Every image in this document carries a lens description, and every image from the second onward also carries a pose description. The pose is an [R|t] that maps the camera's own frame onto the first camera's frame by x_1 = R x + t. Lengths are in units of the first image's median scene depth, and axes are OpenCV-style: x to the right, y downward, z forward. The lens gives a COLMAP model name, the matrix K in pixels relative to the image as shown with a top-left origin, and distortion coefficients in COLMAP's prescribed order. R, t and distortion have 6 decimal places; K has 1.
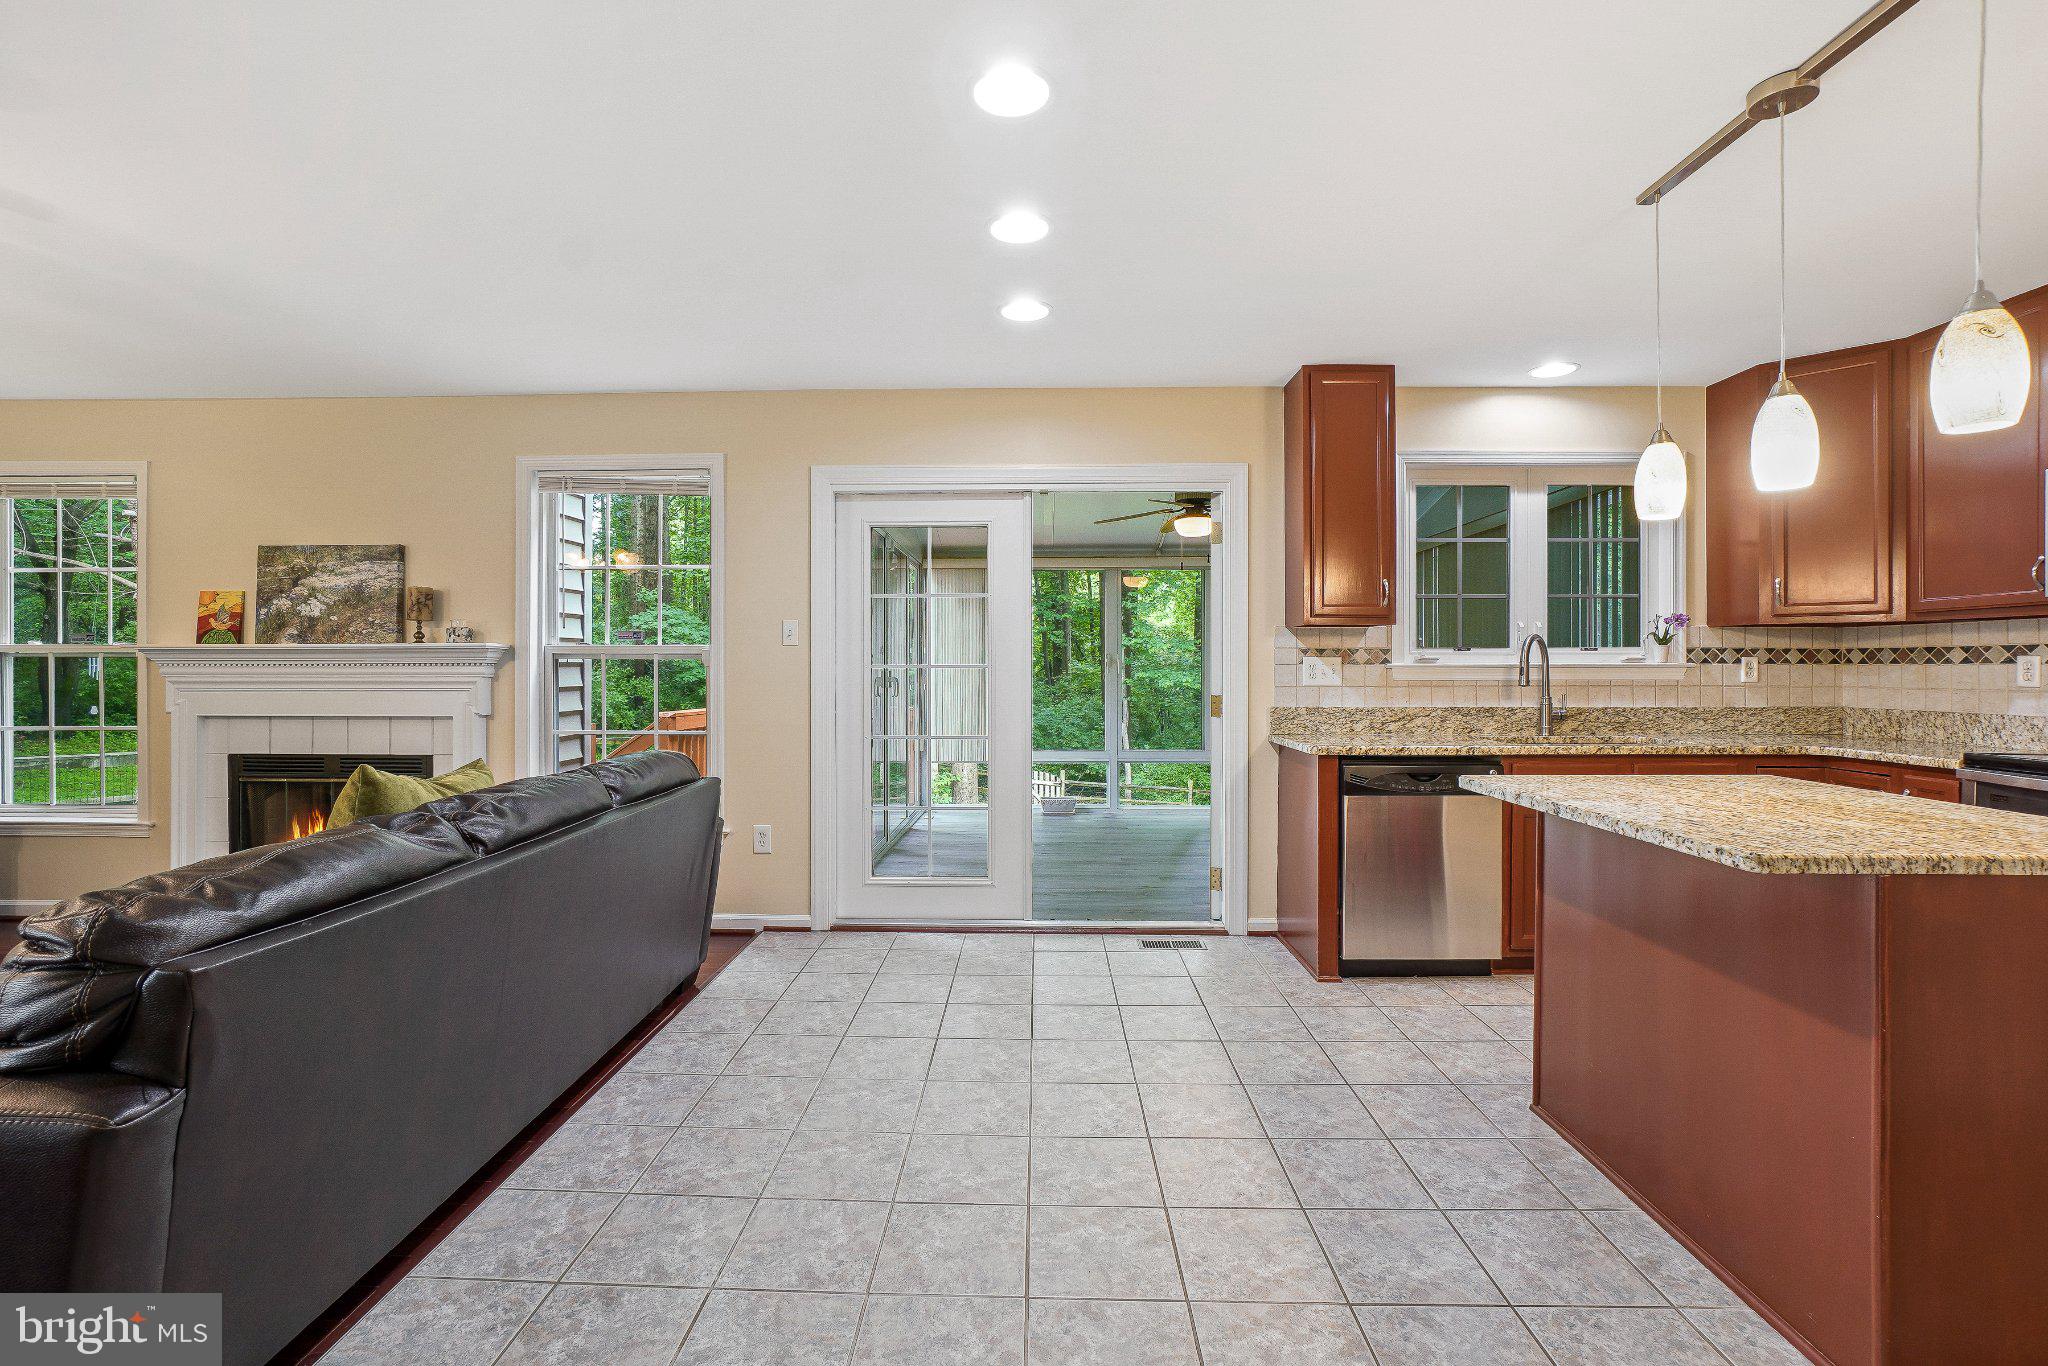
lens RADIAL K [[914.4, 0, 1015.8], [0, 914.4, 669.0], [0, 0, 1]] dist [-0.060139, 0.027511]
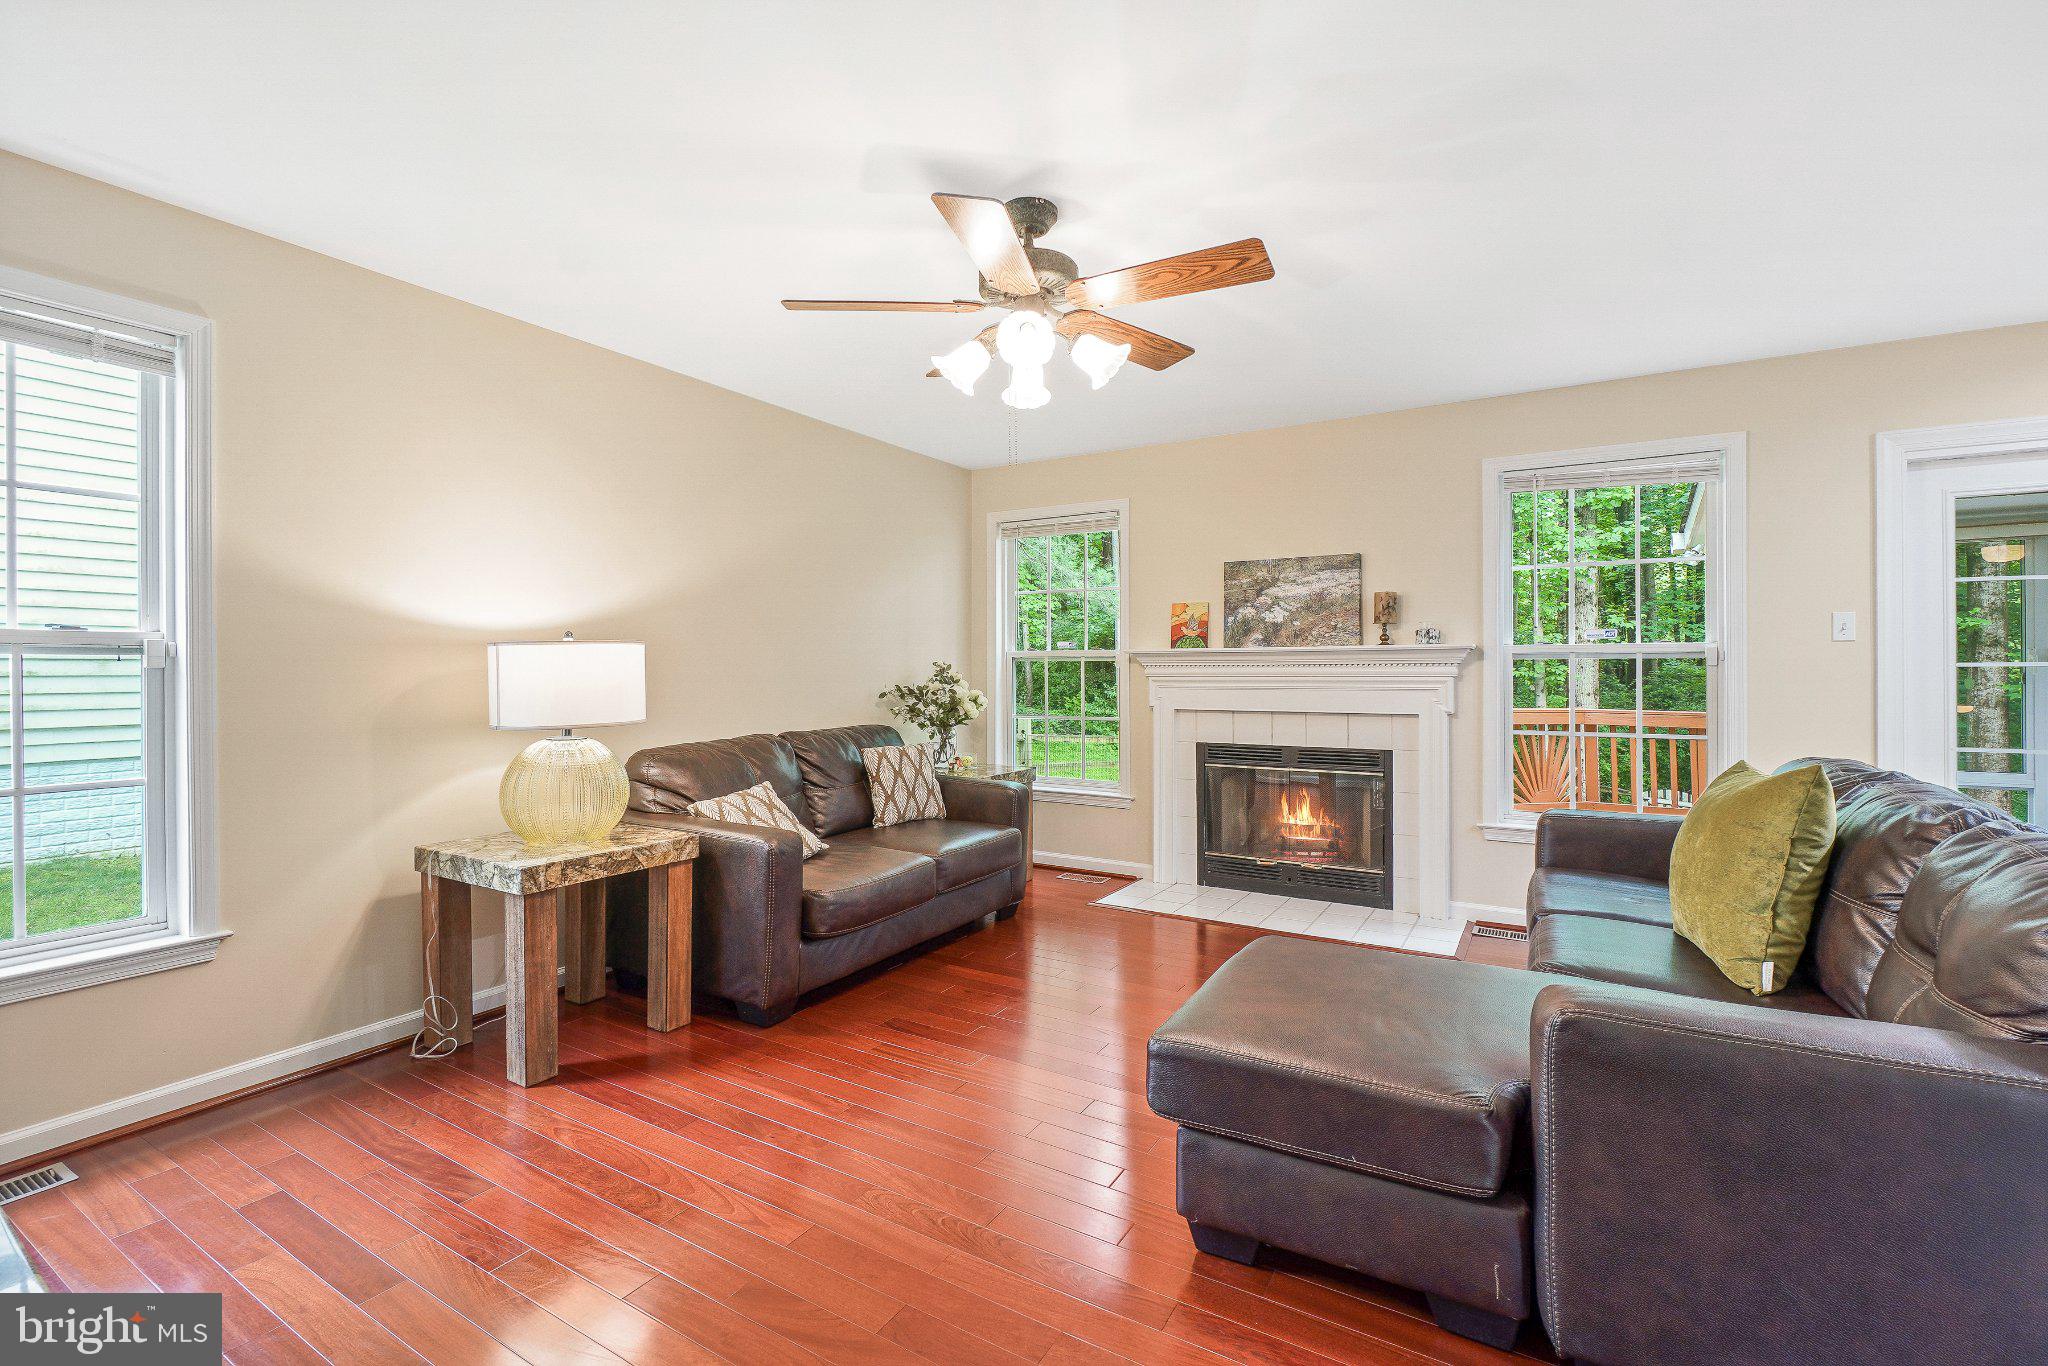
lens RADIAL K [[899.5, 0, 1026.9], [0, 899.5, 666.6], [0, 0, 1]] dist [-0.000603, -0.001211]
pose [[0.870046, -0.004929, -0.492945, -0.521572], [0.003537, 0.999987, -0.003756, -0.000421], [0.492957, 0.001525, 0.870052, -0.143313]]
